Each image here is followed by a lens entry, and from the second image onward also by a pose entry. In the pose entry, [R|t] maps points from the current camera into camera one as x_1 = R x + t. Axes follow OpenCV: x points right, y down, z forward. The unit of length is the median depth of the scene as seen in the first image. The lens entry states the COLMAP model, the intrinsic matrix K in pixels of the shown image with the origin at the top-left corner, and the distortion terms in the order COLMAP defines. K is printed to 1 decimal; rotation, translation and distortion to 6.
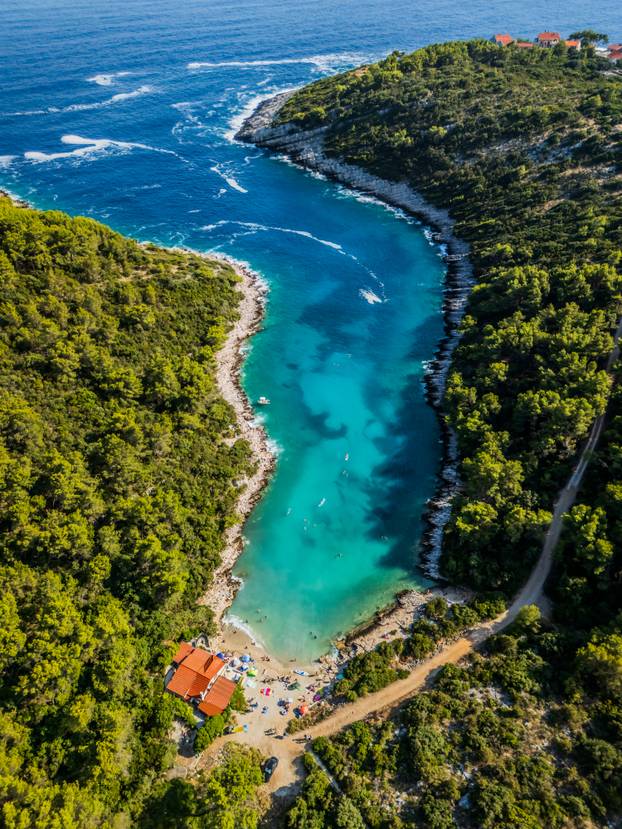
lens RADIAL K [[605.3, 0, 307.8], [0, 605.3, 413.8], [0, 0, 1]] dist [0.106908, -0.055817]
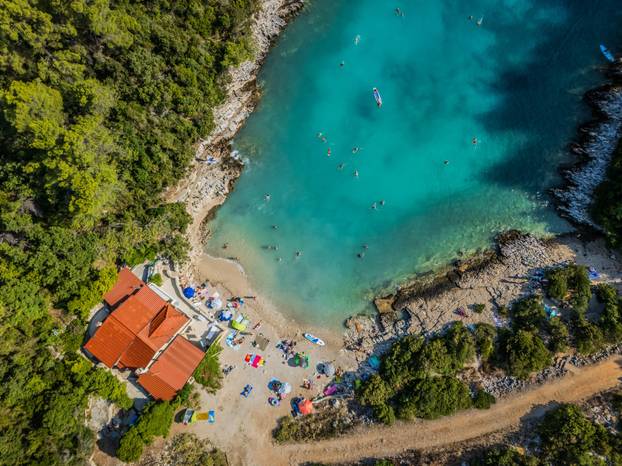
lens RADIAL K [[454.2, 0, 311.0], [0, 454.2, 233.0], [0, 0, 1]] dist [0.106908, -0.055817]
pose [[0.980744, 0.188978, -0.049275, -0.008860], [-0.121045, 0.786200, 0.606001, 0.041945], [0.153261, -0.588367, 0.793936, 0.563244]]
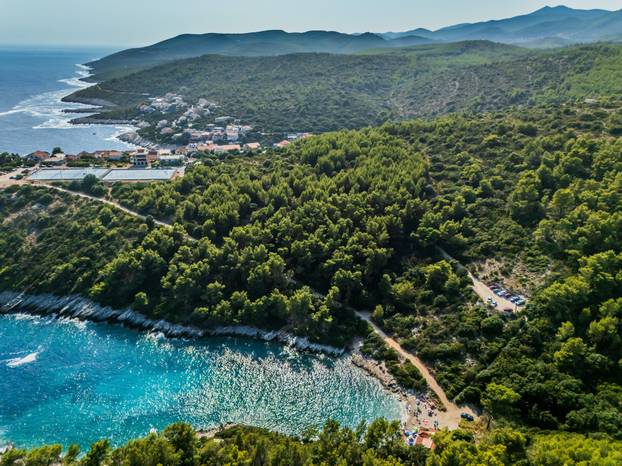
lens RADIAL K [[453.9, 0, 311.4], [0, 453.9, 232.5], [0, 0, 1]] dist [0.102145, -0.105210]
pose [[0.023505, -0.378494, 0.925305, -0.844143], [0.651058, 0.708179, 0.273141, -0.381986], [-0.758664, 0.596007, 0.263067, 0.465025]]
